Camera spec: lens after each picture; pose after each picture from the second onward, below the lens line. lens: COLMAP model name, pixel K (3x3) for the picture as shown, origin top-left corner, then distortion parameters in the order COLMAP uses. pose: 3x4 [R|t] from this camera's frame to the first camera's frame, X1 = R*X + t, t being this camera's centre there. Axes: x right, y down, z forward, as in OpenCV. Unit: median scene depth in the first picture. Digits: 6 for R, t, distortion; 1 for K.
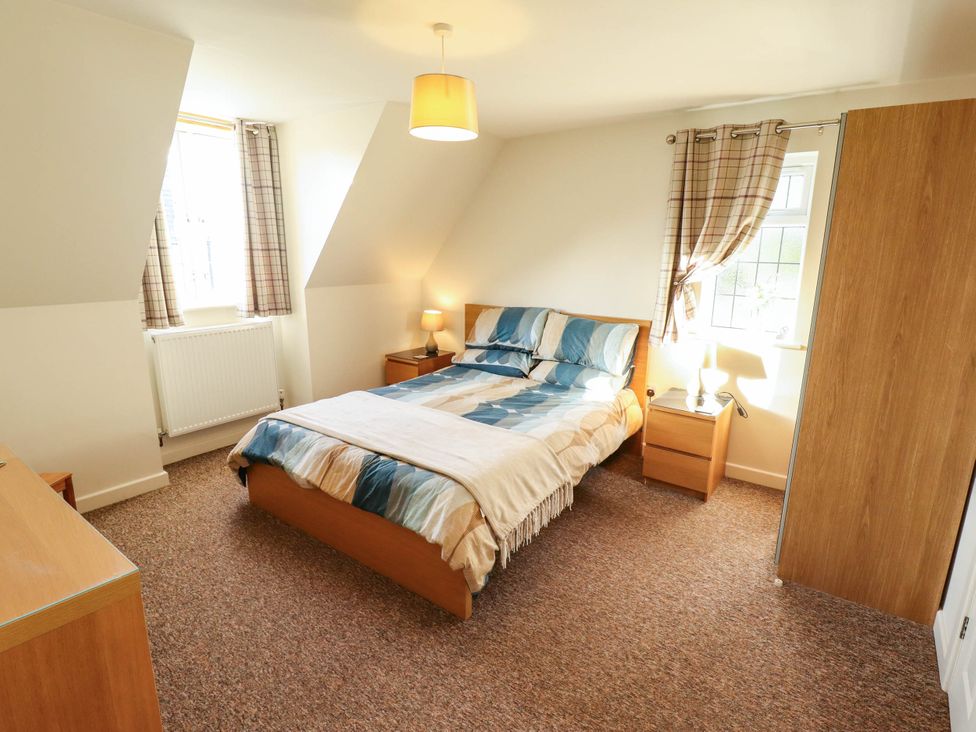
lens RADIAL K [[501.2, 0, 492.7], [0, 501.2, 363.4], [0, 0, 1]] dist [-0.003565, -0.006446]
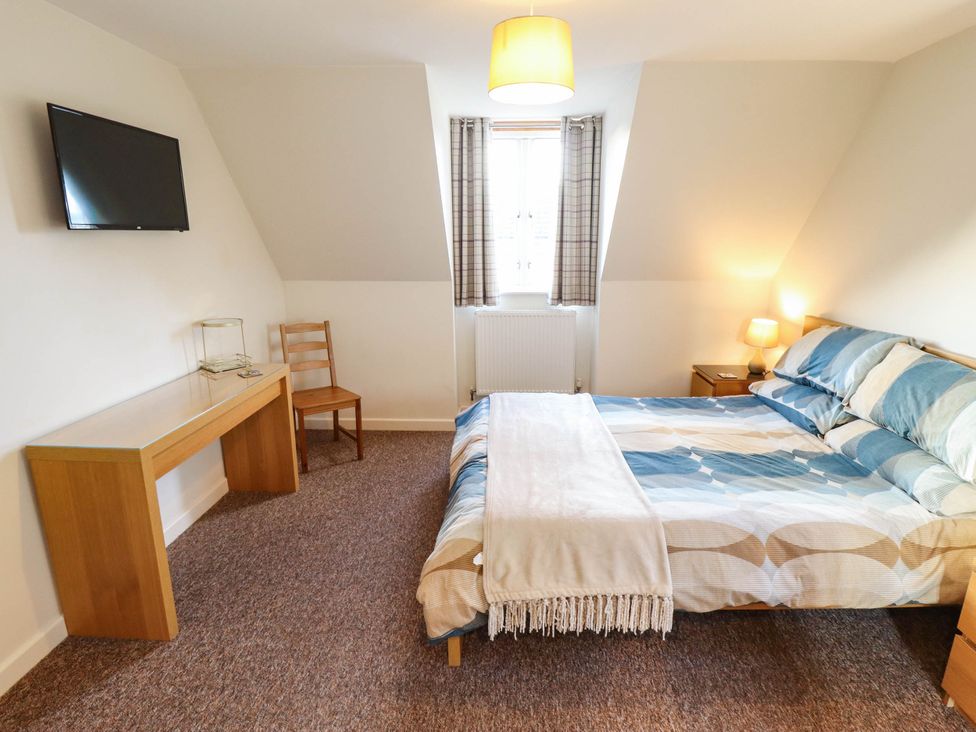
lens RADIAL K [[501.2, 0, 491.4], [0, 501.2, 360.6], [0, 0, 1]] dist [-0.003565, -0.006446]
pose [[0.571486, 0.180292, -0.800562, 0.325010], [-0.174791, 0.979923, 0.095909, -0.056272], [0.801781, 0.085120, 0.591526, 0.277135]]
